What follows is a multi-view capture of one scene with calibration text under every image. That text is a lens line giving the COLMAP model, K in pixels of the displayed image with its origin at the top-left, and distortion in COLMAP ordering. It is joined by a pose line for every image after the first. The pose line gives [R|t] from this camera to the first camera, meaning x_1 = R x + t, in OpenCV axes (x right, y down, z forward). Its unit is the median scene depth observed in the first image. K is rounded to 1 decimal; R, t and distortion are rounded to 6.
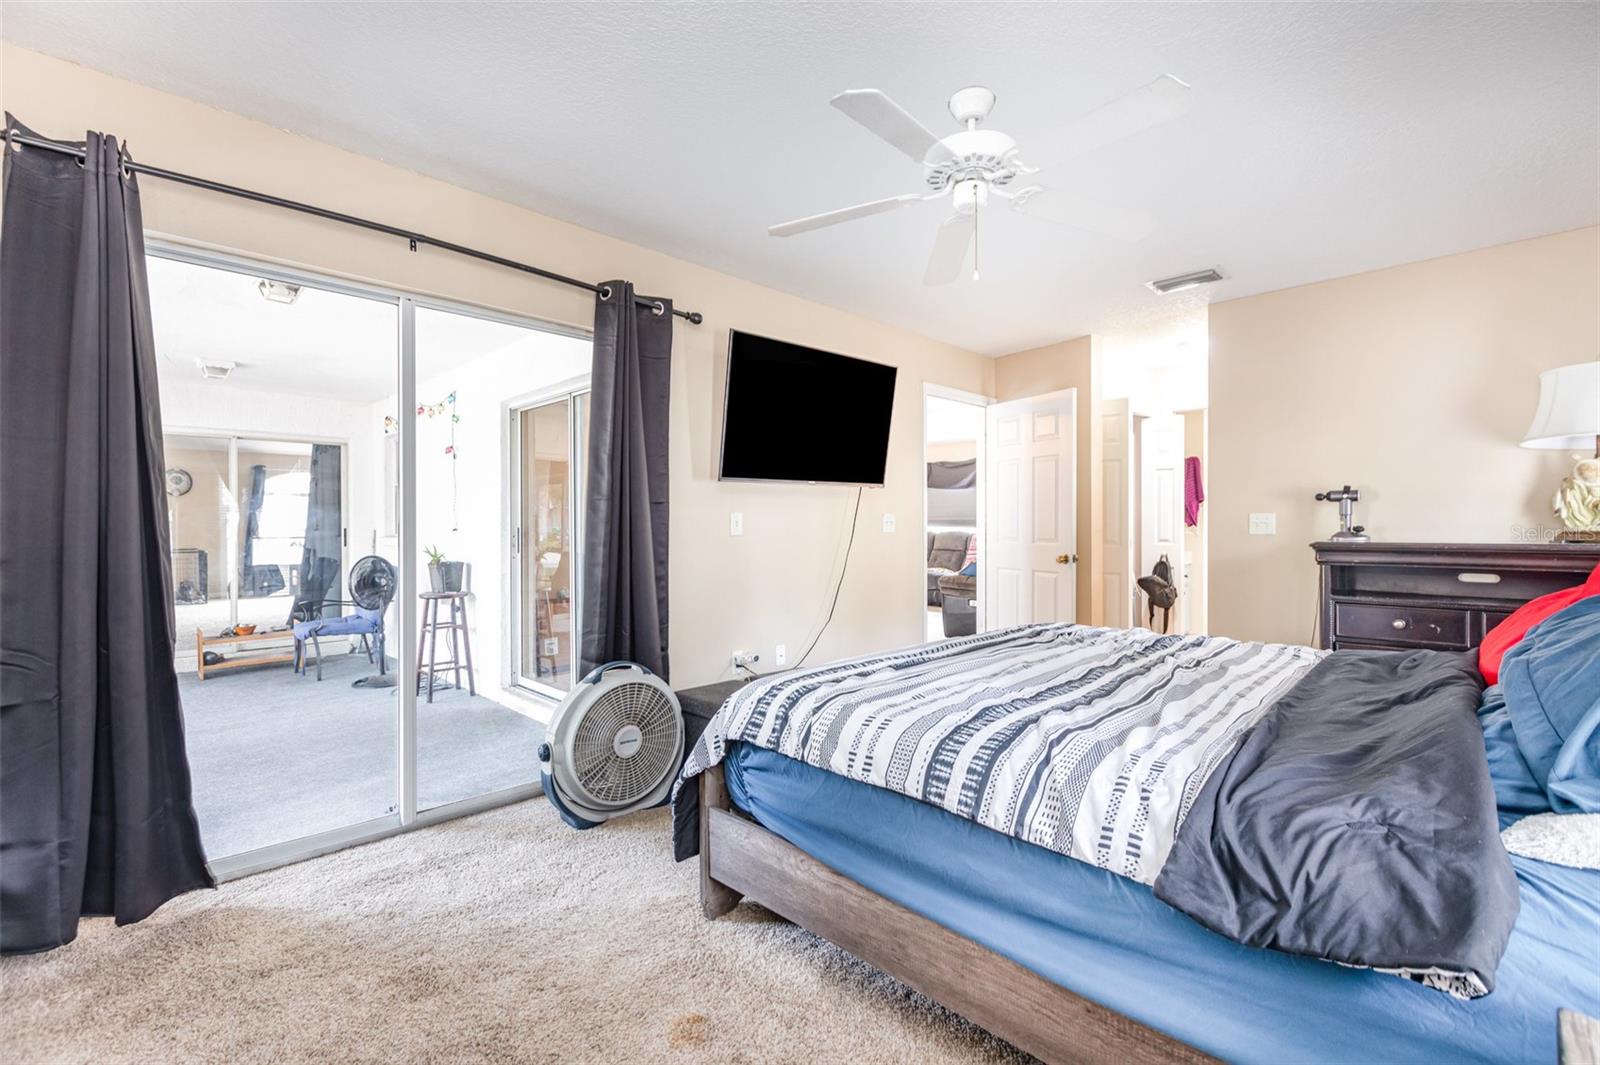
lens RADIAL K [[724.2, 0, 801.3], [0, 724.2, 527.9], [0, 0, 1]] dist [-0.000770, -0.000817]
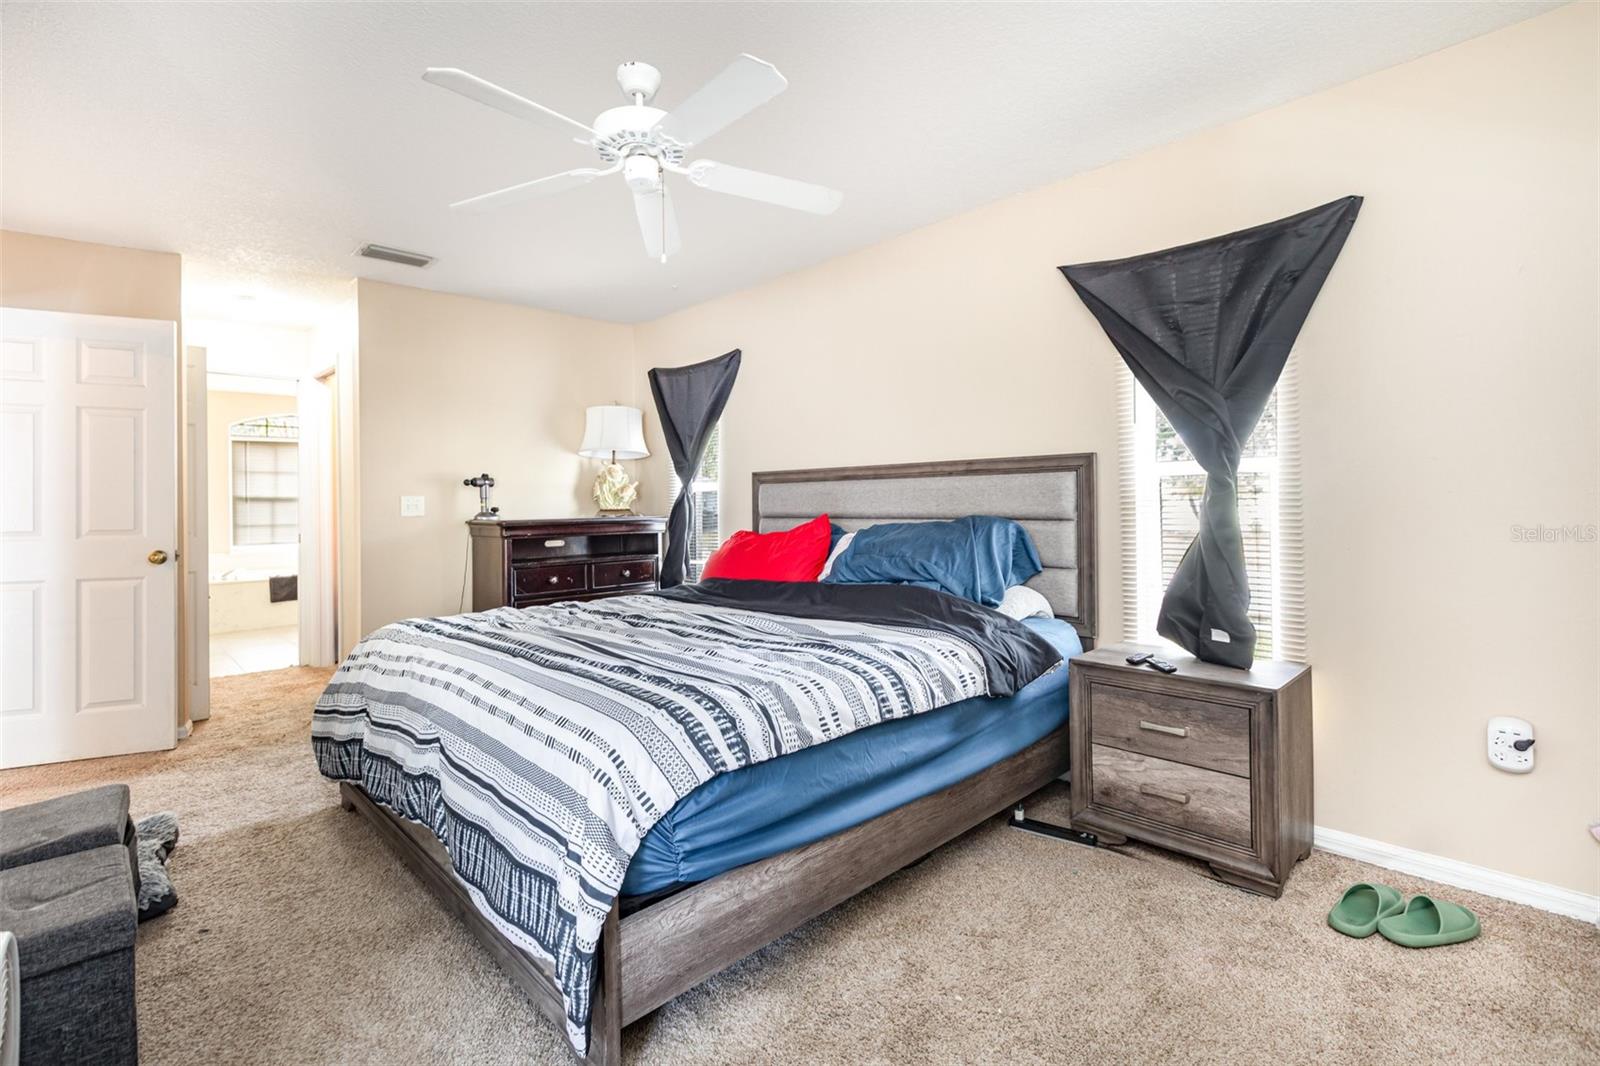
lens RADIAL K [[724.2, 0, 801.4], [0, 724.2, 515.9], [0, 0, 1]] dist [-0.000770, -0.000817]
pose [[0.014518, -0.015402, 0.999776, -0.497699], [0.015008, 0.999772, 0.015184, 0.001360], [-0.999782, 0.014784, 0.014746, 0.518753]]
